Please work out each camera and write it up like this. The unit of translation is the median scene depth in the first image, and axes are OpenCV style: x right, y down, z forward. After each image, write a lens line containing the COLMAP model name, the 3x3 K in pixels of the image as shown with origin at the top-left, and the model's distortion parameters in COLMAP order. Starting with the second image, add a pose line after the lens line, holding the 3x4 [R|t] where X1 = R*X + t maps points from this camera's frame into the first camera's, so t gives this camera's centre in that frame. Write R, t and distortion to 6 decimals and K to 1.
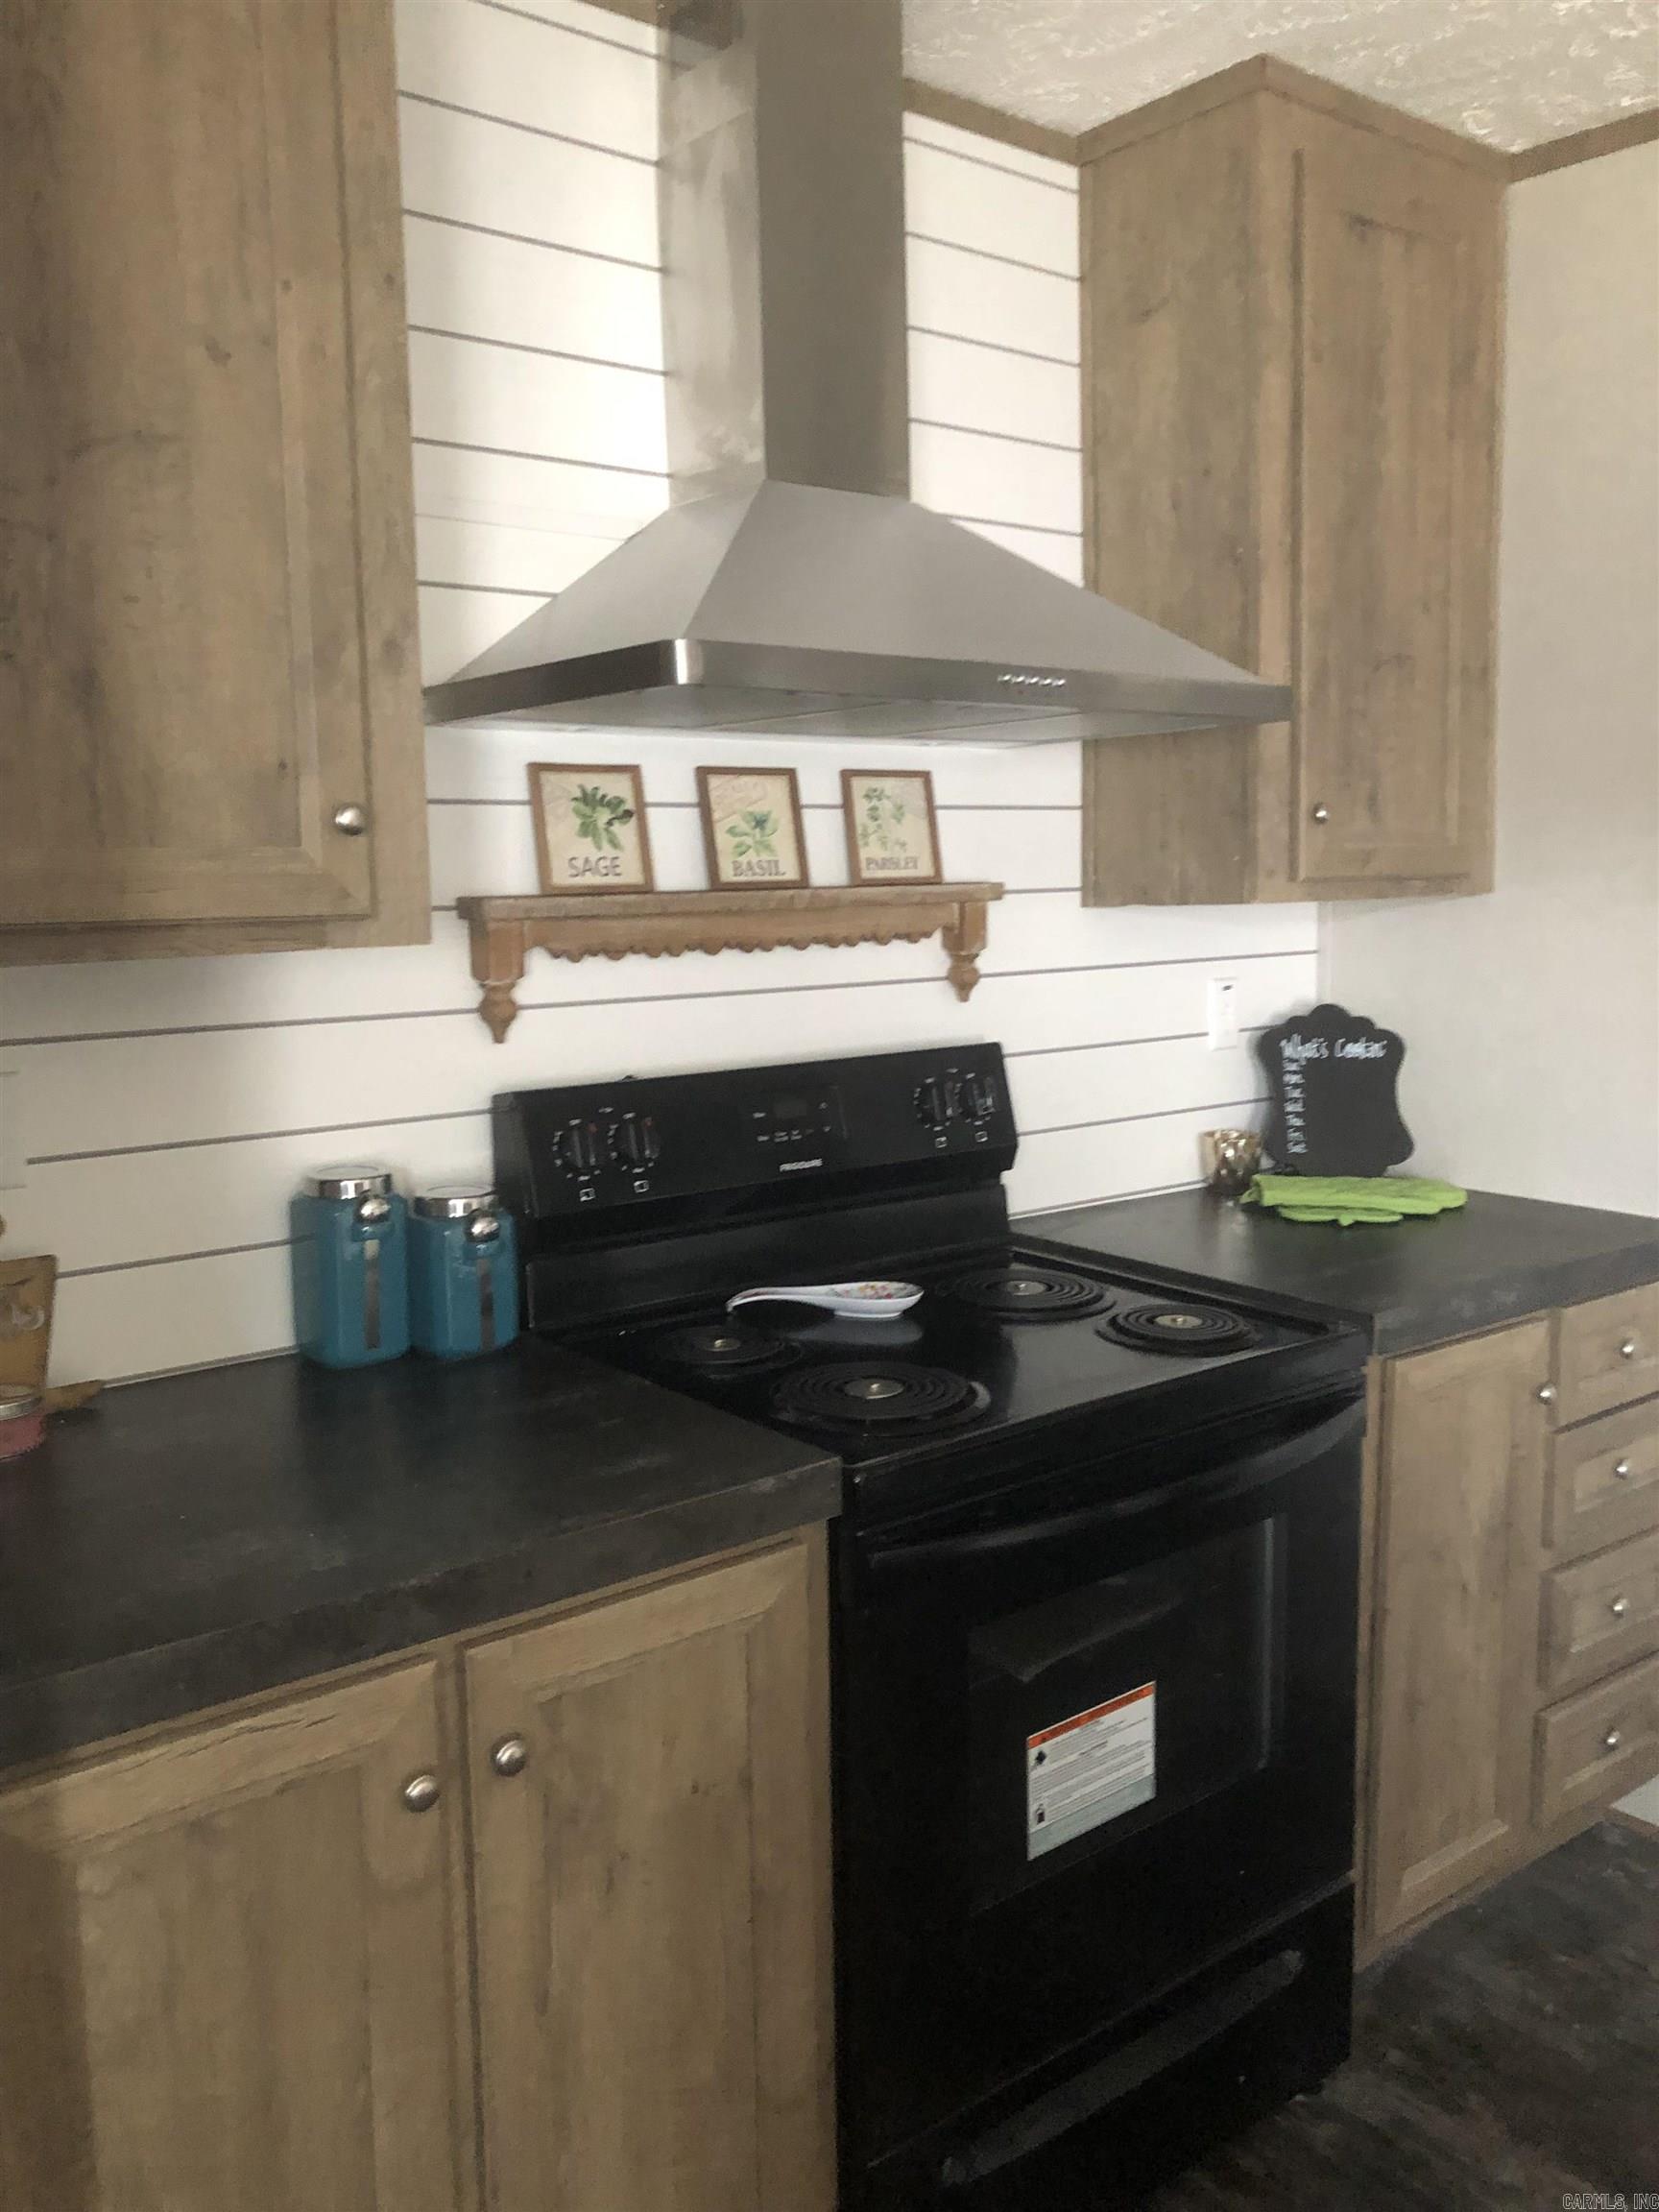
lens RADIAL K [[1798.4, 0, 814.3], [0, 1798.4, 1098.5], [0, 0, 1]] dist [0.014814, -0.019864]
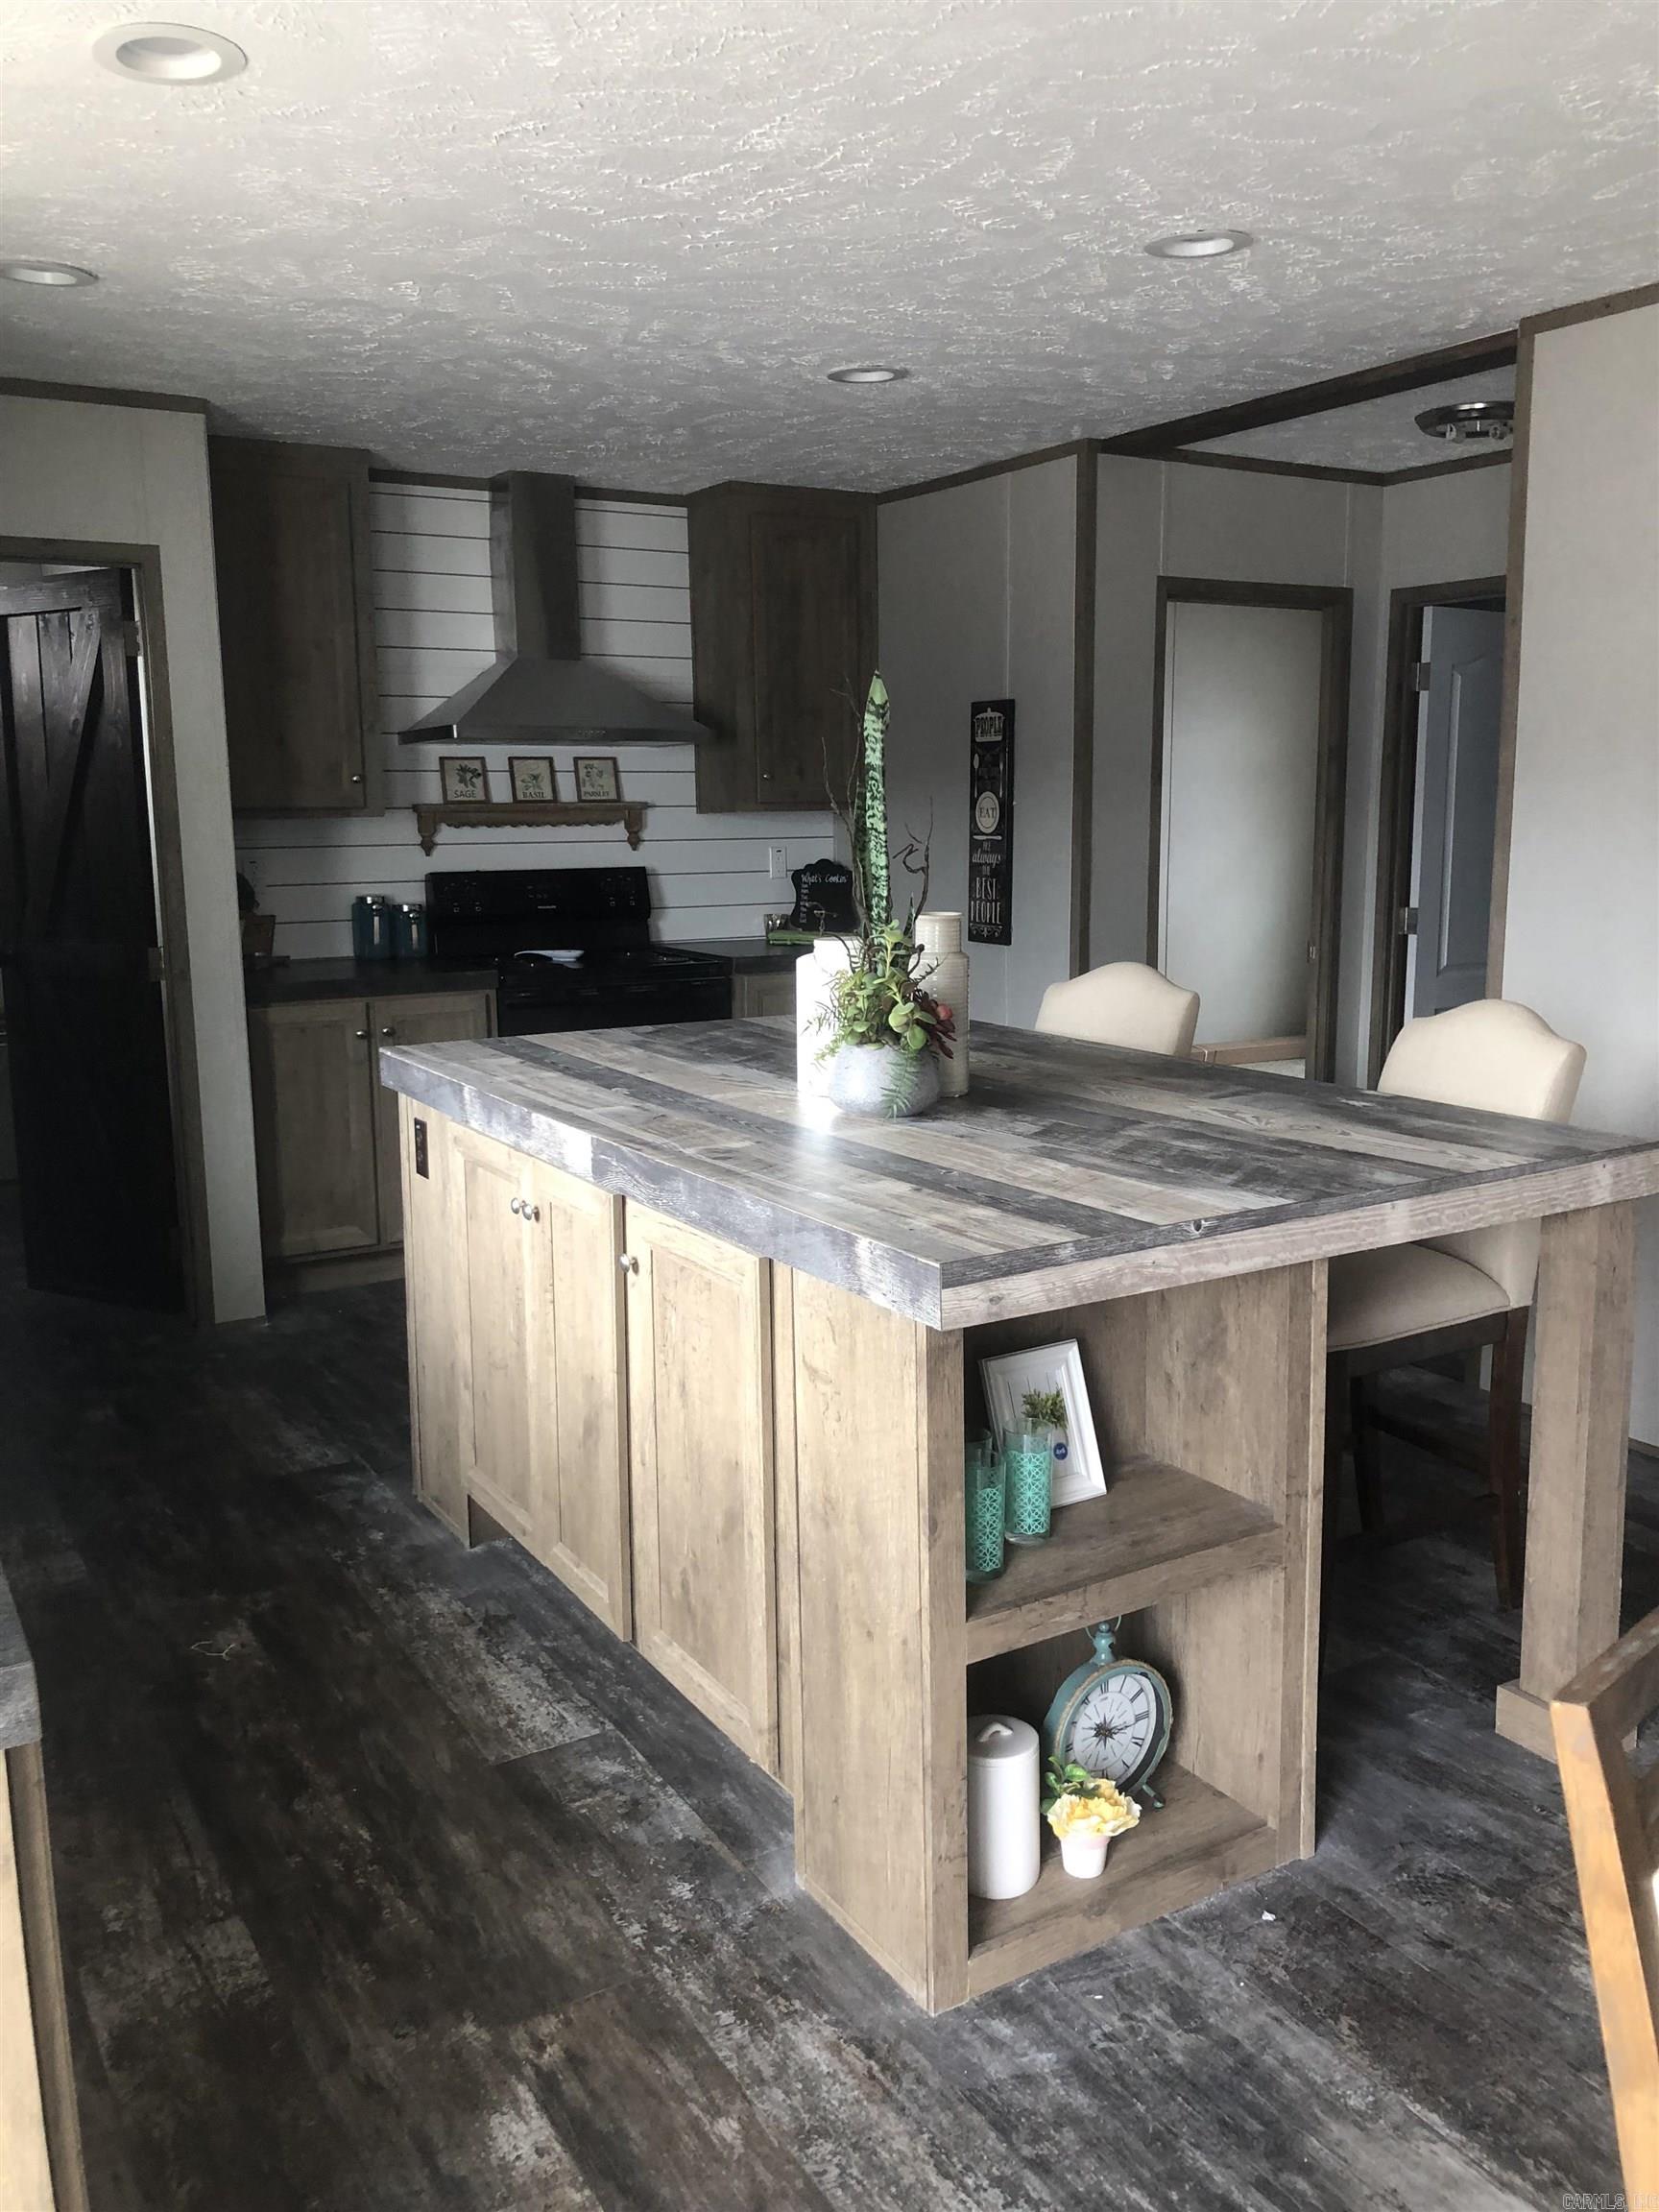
lens RADIAL K [[1798.4, 0, 849.1], [0, 1798.4, 1095.2], [0, 0, 1]] dist [0.014814, -0.019864]
pose [[0.993395, 0.027414, -0.111423, 0.717289], [-0.023576, 0.999088, 0.035610, 0.202812], [0.112298, -0.032748, 0.993135, -1.553763]]
